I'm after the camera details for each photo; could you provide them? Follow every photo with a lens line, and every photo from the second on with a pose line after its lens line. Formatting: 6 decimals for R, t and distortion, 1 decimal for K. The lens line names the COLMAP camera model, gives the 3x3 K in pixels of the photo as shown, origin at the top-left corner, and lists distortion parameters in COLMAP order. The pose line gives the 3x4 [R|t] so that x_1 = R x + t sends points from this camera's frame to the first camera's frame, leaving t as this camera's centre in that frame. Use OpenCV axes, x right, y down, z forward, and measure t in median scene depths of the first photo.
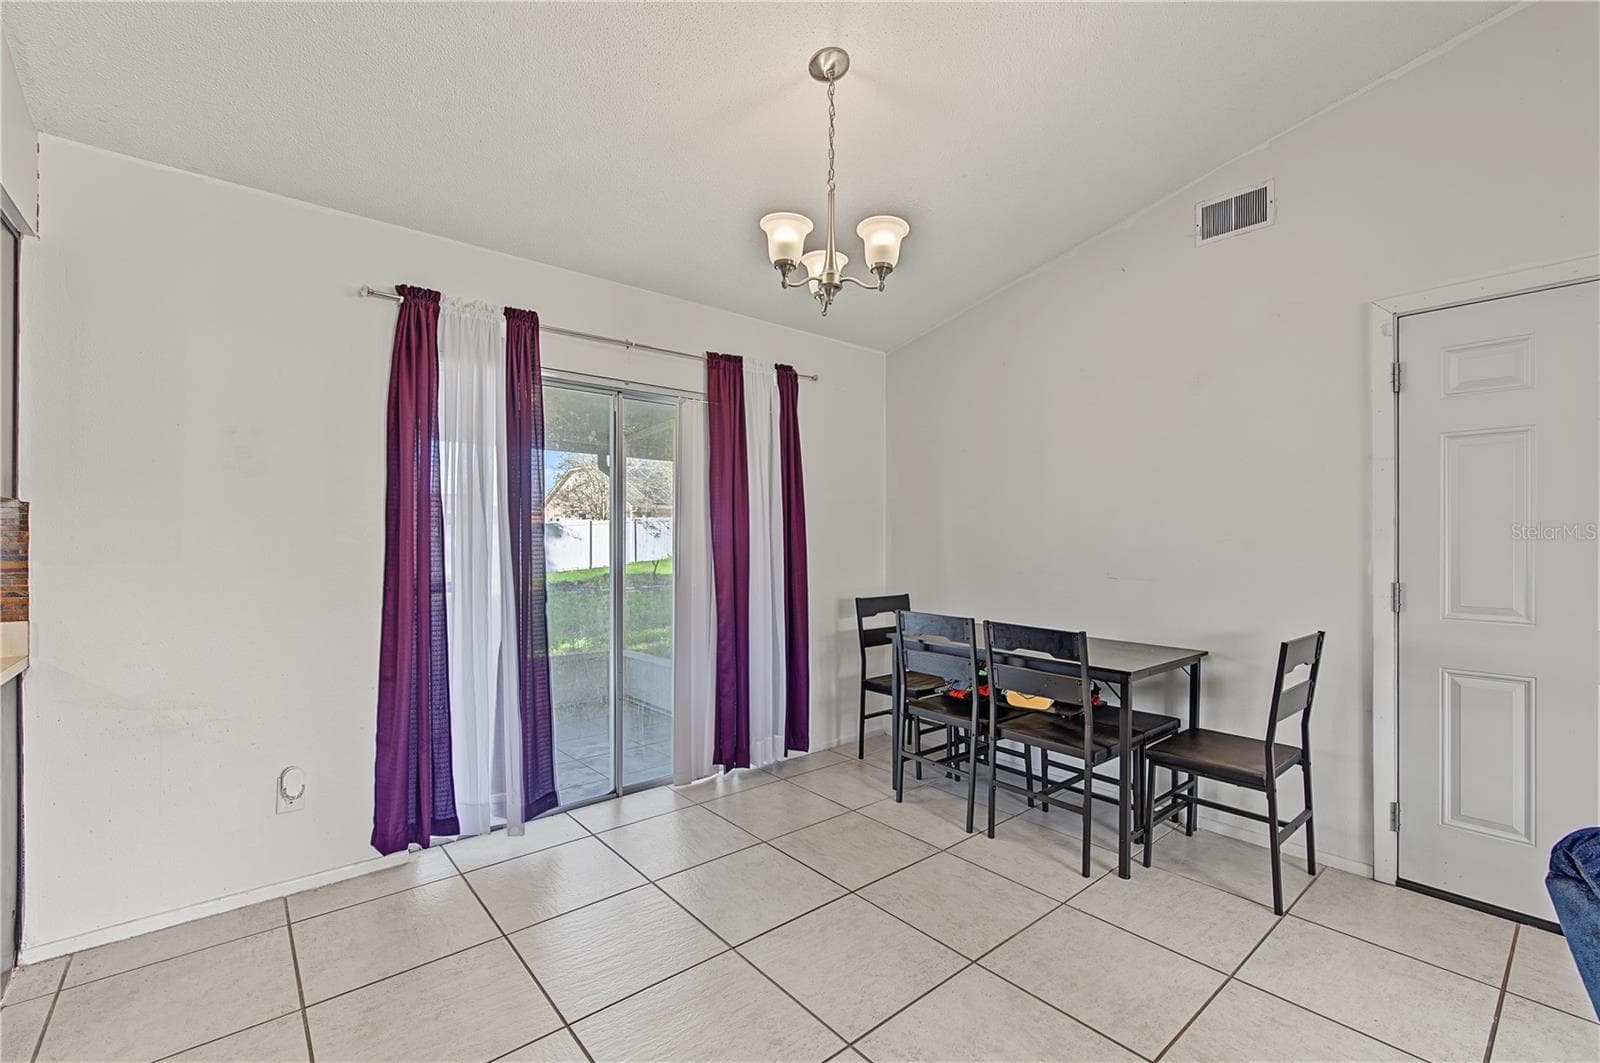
lens RADIAL K [[682.2, 0, 792.8], [0, 682.2, 534.2], [0, 0, 1]] dist [-0.000353, -0.000022]
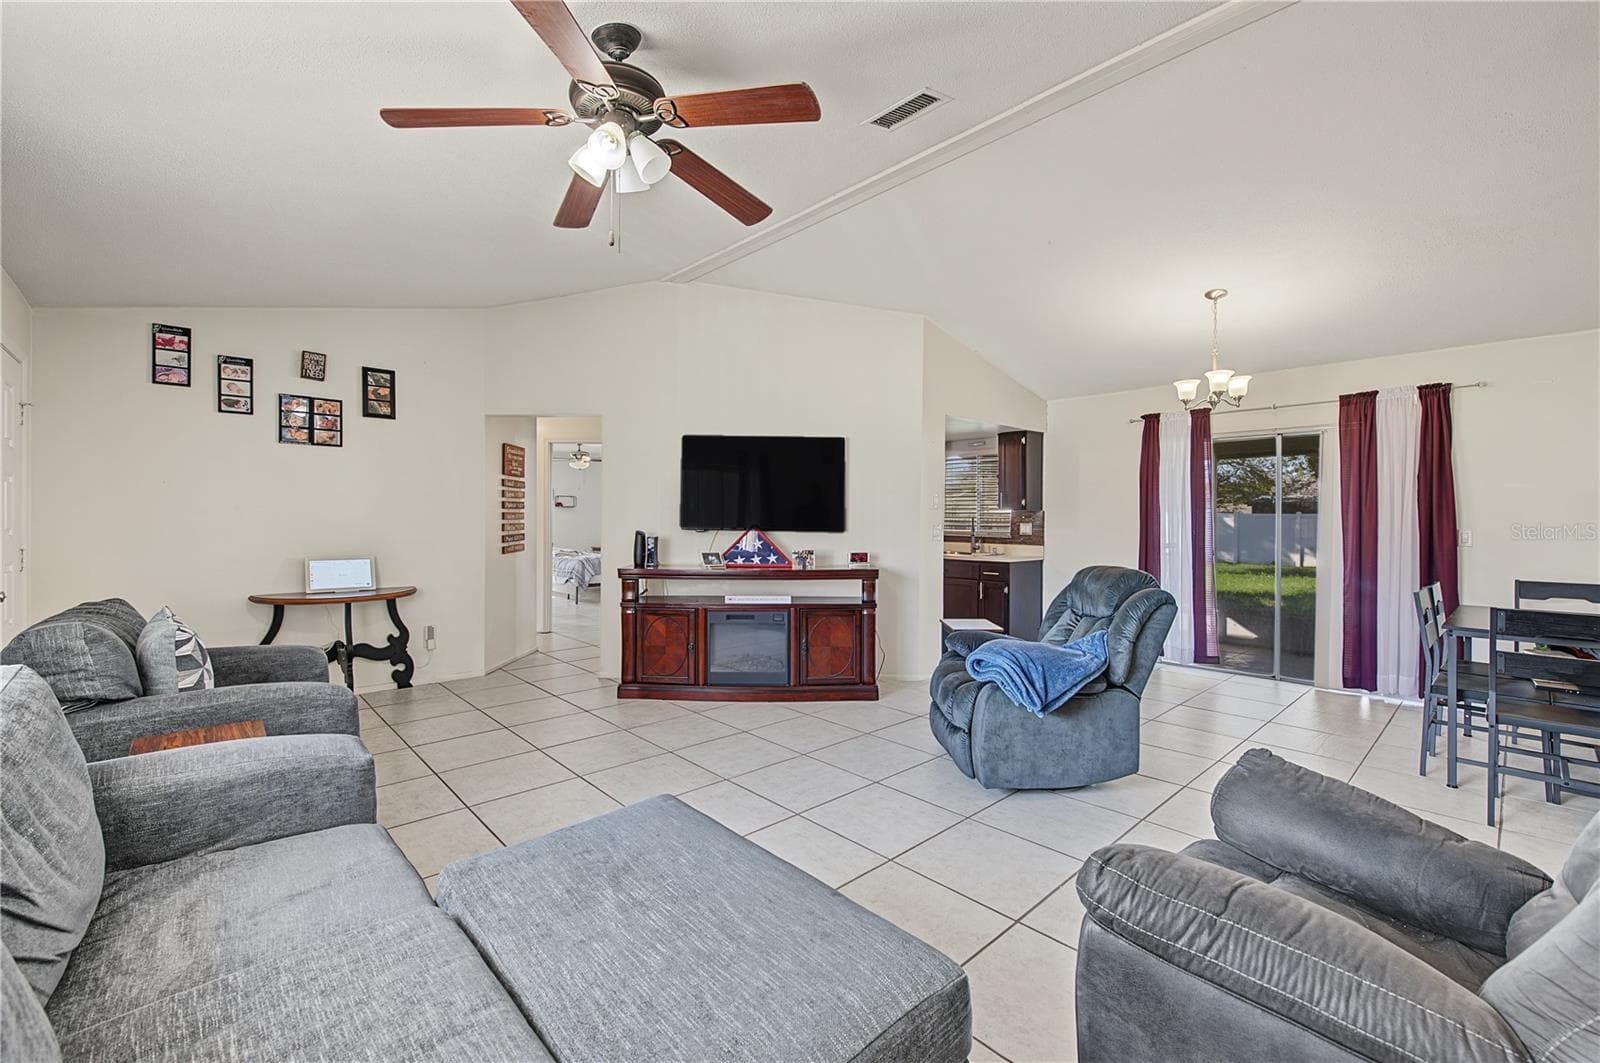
lens RADIAL K [[658.5, 0, 798.4], [0, 658.5, 520.4], [0, 0, 1]] dist [0.000001, -0.000262]
pose [[0.048899, 0.000037, -0.998804, 1.332854], [-0.002232, 0.999998, -0.000072, 0.001575], [0.998801, 0.002233, 0.048899, -0.242546]]
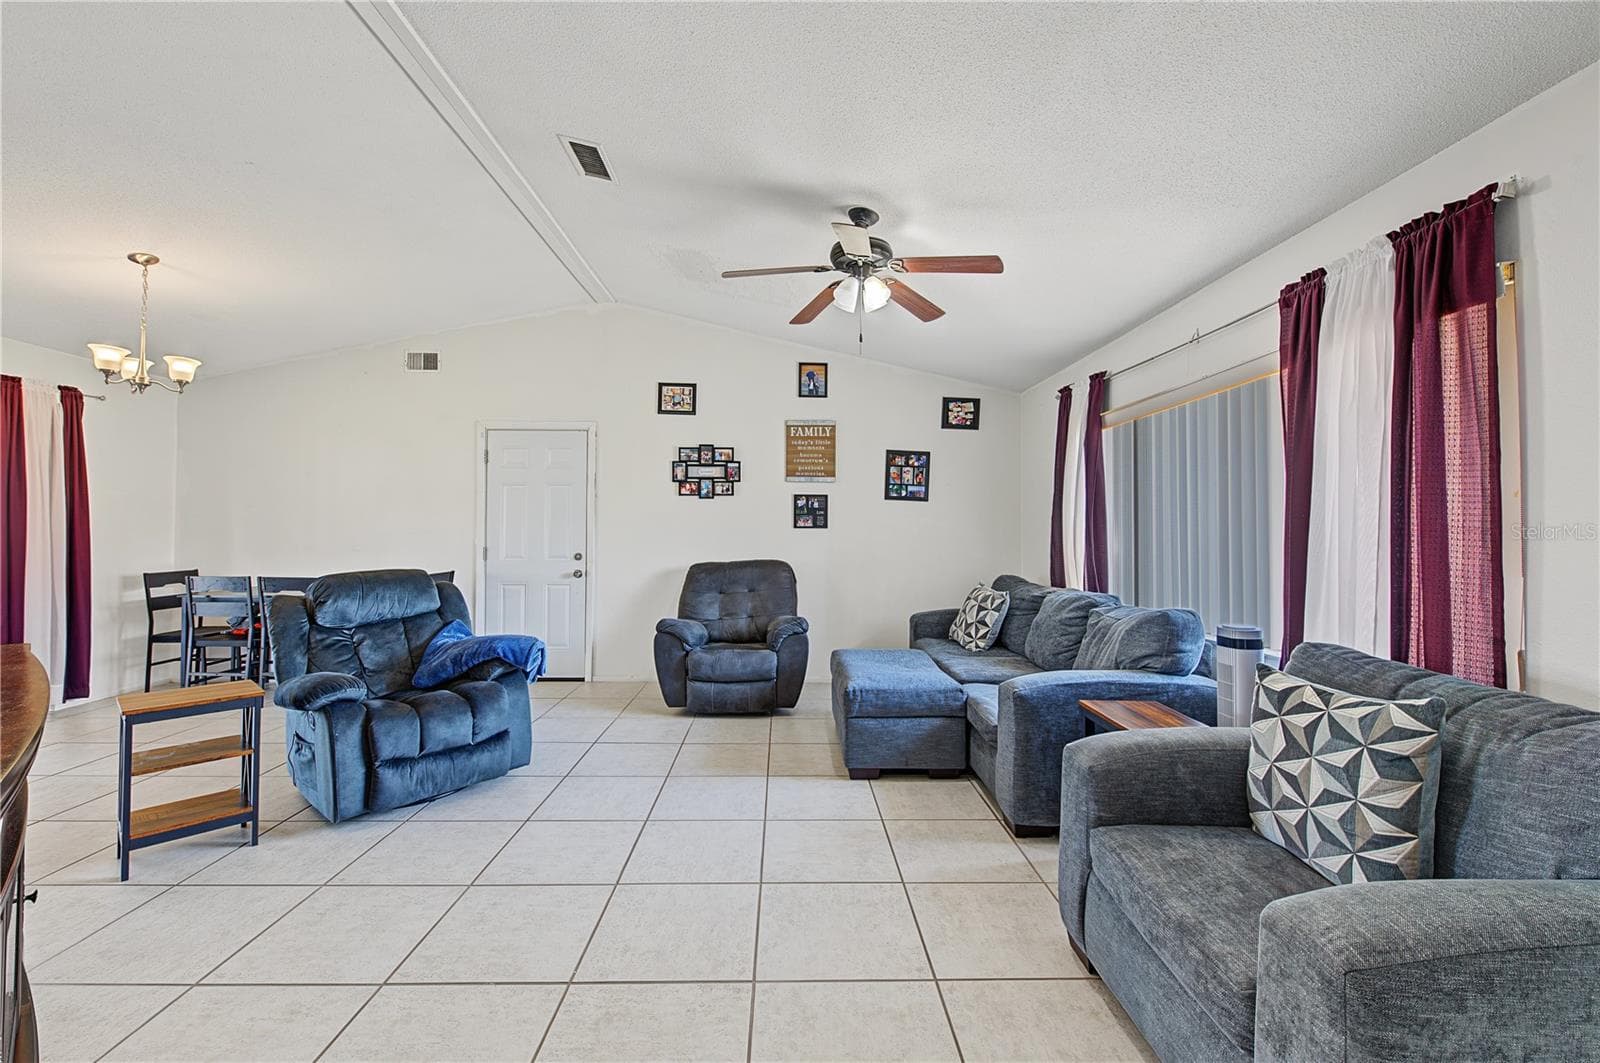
lens RADIAL K [[663.3, 0, 802.2], [0, 663.3, 514.5], [0, 0, 1]] dist [-0.000820, -0.000897]
pose [[0.619610, 0.017446, 0.784716, -0.149192], [-0.005871, 0.999828, -0.017592, -0.003941], [-0.784888, 0.006293, 0.619606, -0.932525]]
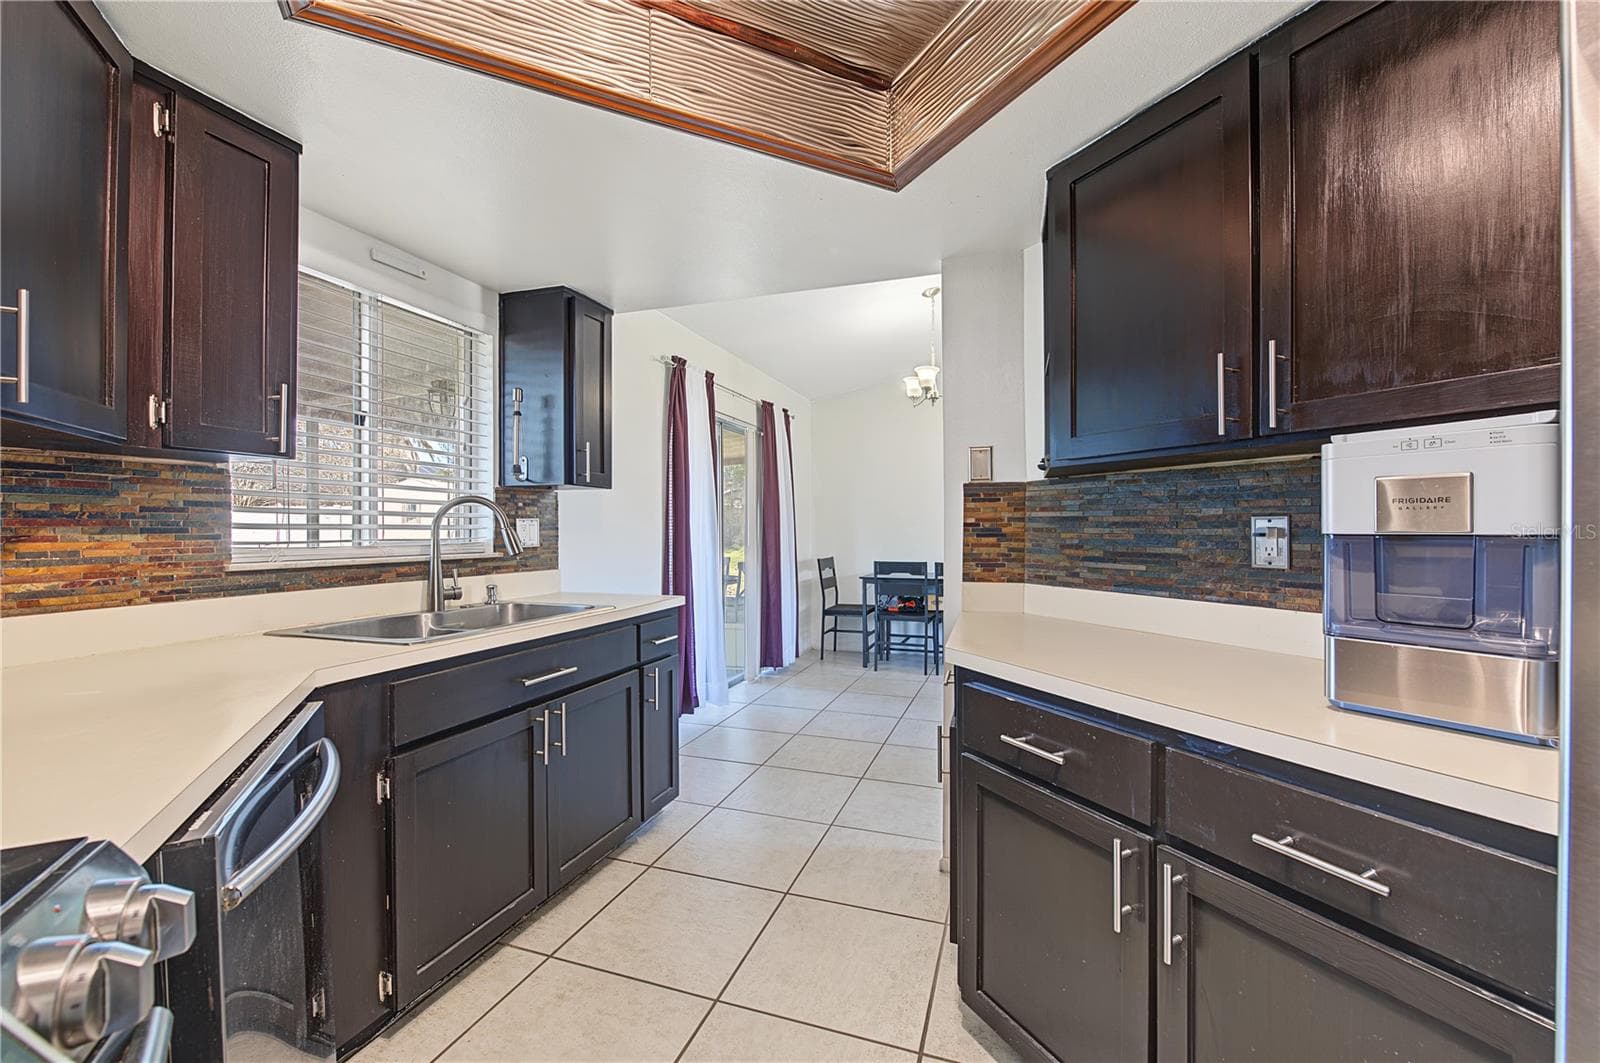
lens RADIAL K [[659.3, 0, 804.2], [0, 659.3, 529.2], [0, 0, 1]] dist [-0.003360, -0.000652]
pose [[0.852528, -0.005621, 0.522651, -0.907168], [0.002855, 0.999977, 0.006098, 0.018148], [-0.522673, -0.003706, 0.852525, -0.354849]]
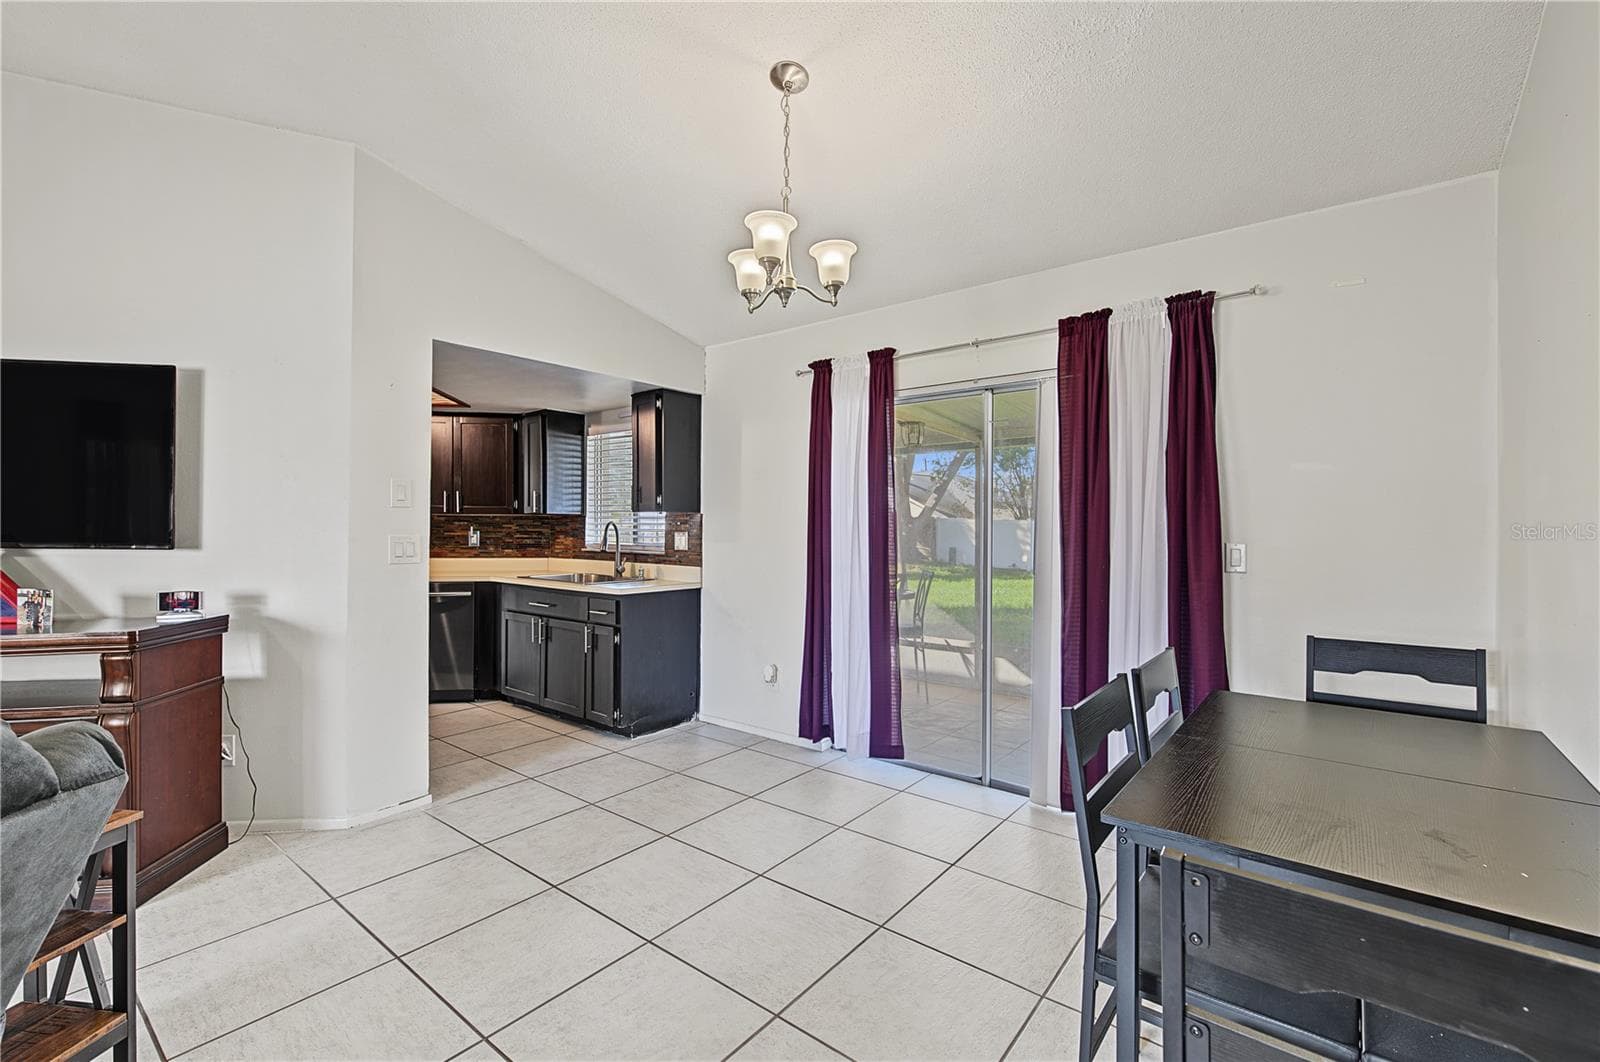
lens RADIAL K [[682.2, 0, 792.8], [0, 682.2, 533.7], [0, 0, 1]] dist [-0.000353, -0.000022]
pose [[0.205403, 0.007396, -0.978649, 0.719309], [-0.003183, 0.999971, 0.006889, 0.000436], [0.978672, 0.001700, 0.205421, 0.531461]]
